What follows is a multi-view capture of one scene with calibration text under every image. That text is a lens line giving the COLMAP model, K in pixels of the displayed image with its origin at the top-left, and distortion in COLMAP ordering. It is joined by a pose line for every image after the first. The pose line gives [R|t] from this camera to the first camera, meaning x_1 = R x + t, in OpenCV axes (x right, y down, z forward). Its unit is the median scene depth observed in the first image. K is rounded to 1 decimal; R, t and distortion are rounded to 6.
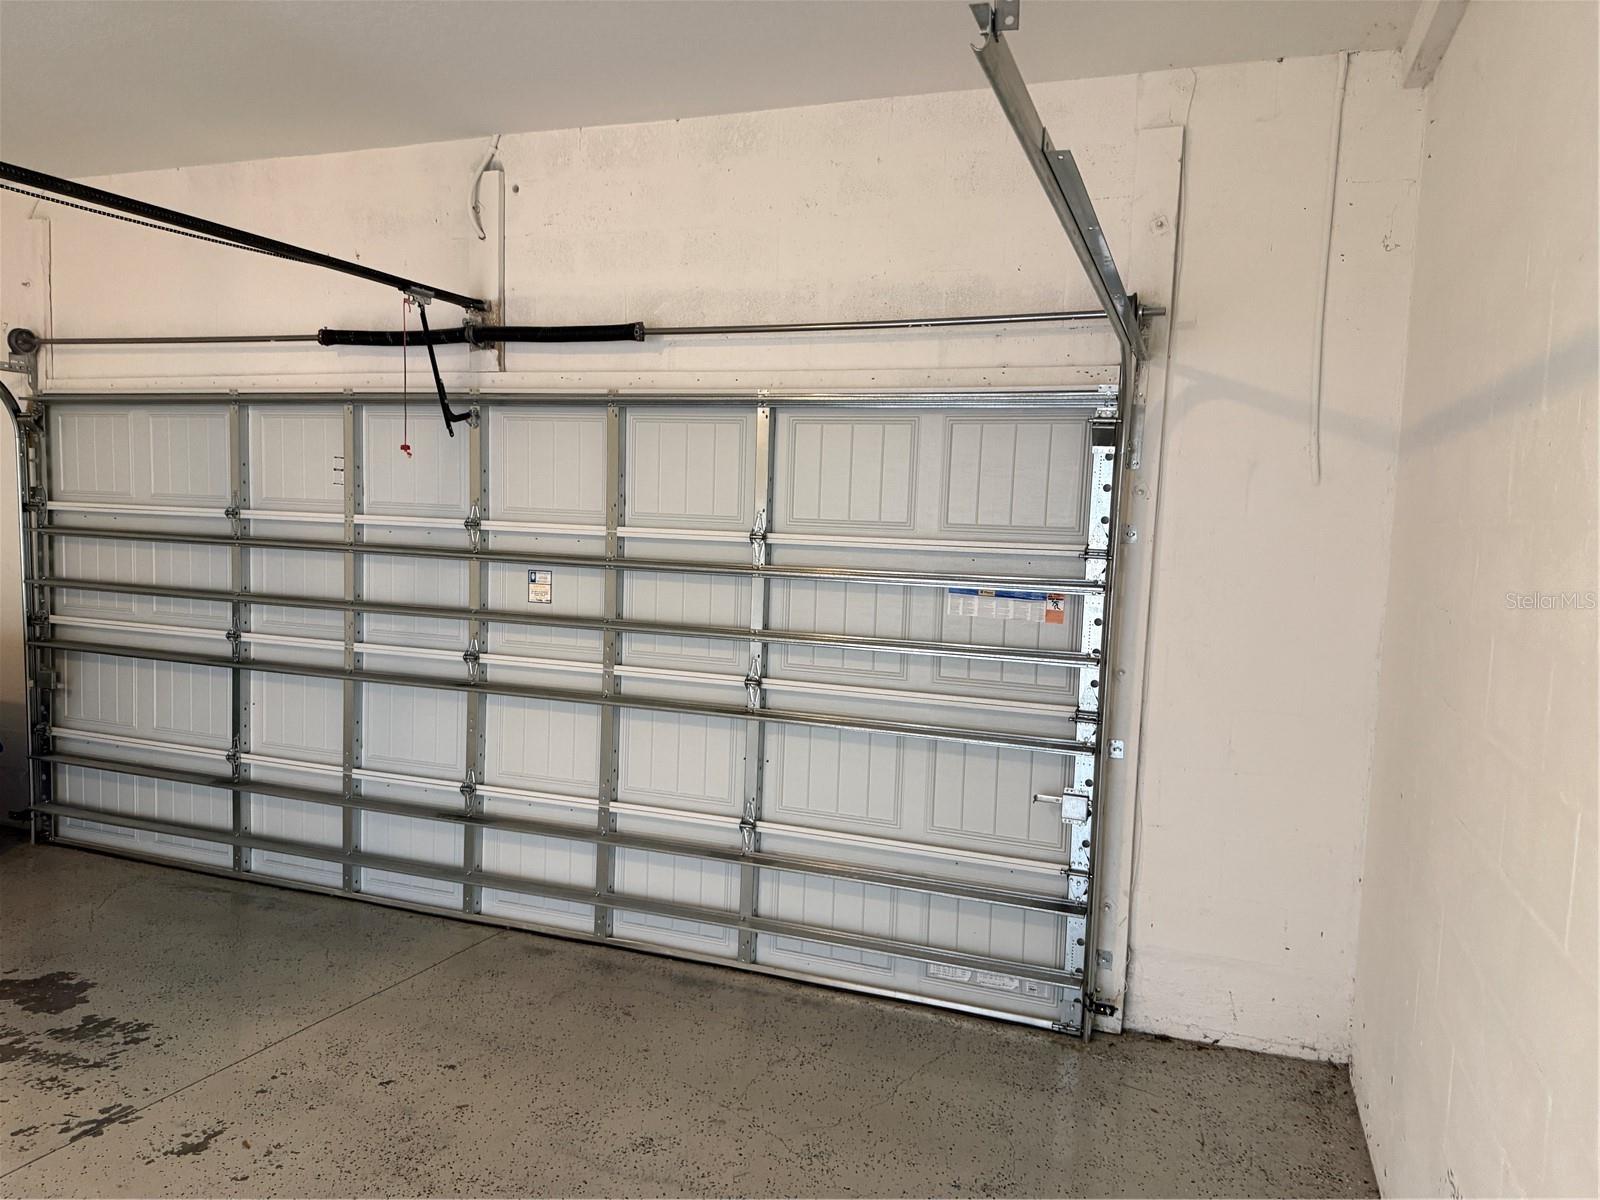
lens RADIAL K [[1136.3, 0, 799.4], [0, 1136.3, 612.1], [0, 0, 1]] dist [0.041103, -0.046209]
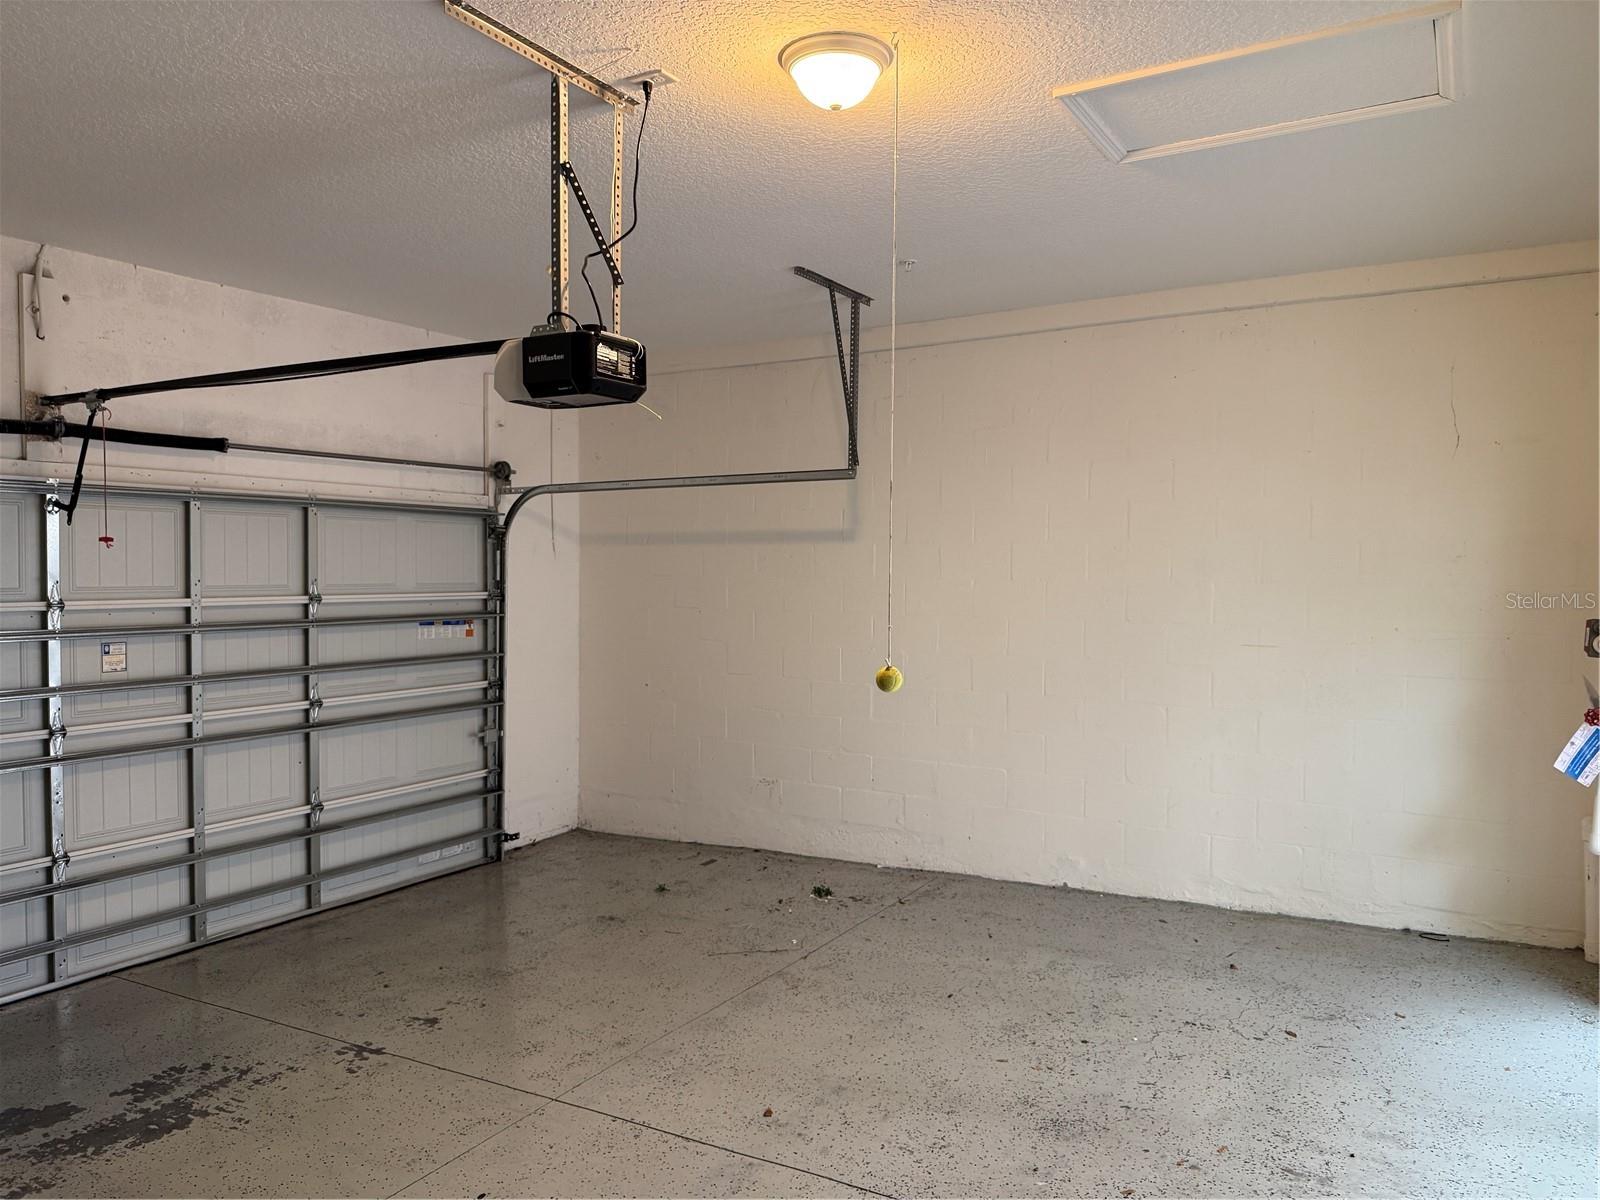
lens RADIAL K [[1136.3, 0, 801.8], [0, 1136.3, 599.2], [0, 0, 1]] dist [0.041103, -0.046209]
pose [[0.189446, -0.062376, 0.979908, -1.260842], [0.089058, 0.994958, 0.046116, -0.074194], [-0.977844, 0.078532, 0.194046, 0.125579]]
